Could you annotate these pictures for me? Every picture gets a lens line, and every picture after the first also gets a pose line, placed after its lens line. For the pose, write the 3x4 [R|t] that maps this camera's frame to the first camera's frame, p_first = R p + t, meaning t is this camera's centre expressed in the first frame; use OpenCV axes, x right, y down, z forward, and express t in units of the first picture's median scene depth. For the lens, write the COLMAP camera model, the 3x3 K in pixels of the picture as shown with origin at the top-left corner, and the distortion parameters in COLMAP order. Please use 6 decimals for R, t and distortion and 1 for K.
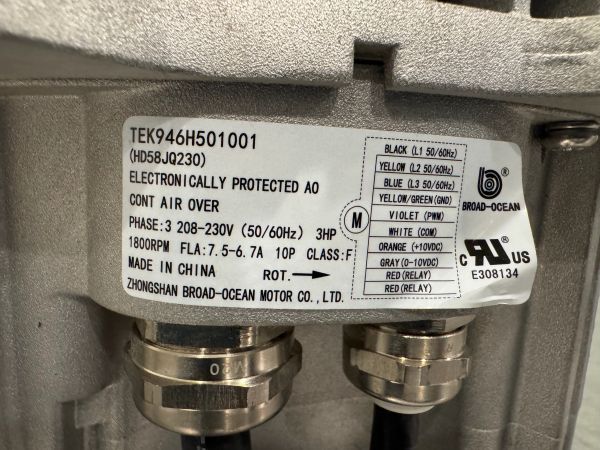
lens RADIAL K [[422.4, 0, 300.0], [0, 422.4, 225.0], [0, 0, 1]] dist [0.001734, 0.000261]
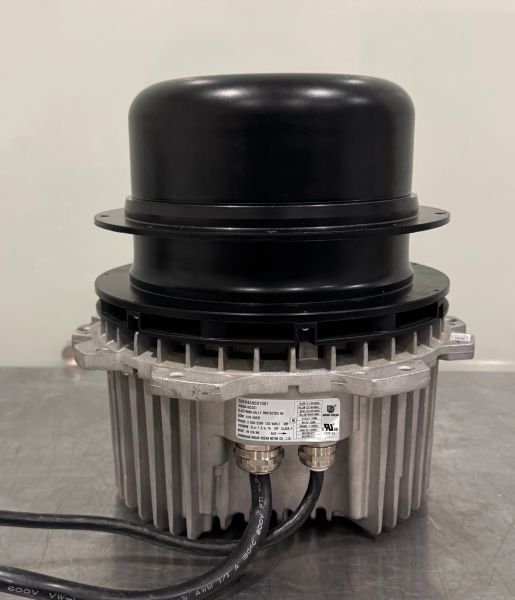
lens RADIAL K [[1089.9, 0, 257.5], [0, 1089.9, 300.0], [0, 0, 1]] dist [0.035645, -0.027429]
pose [[0.988374, -0.009374, -0.151754, 1.389315], [0.027712, 0.992485, 0.119183, -2.408921], [0.149497, -0.122003, 0.981206, -9.154010]]
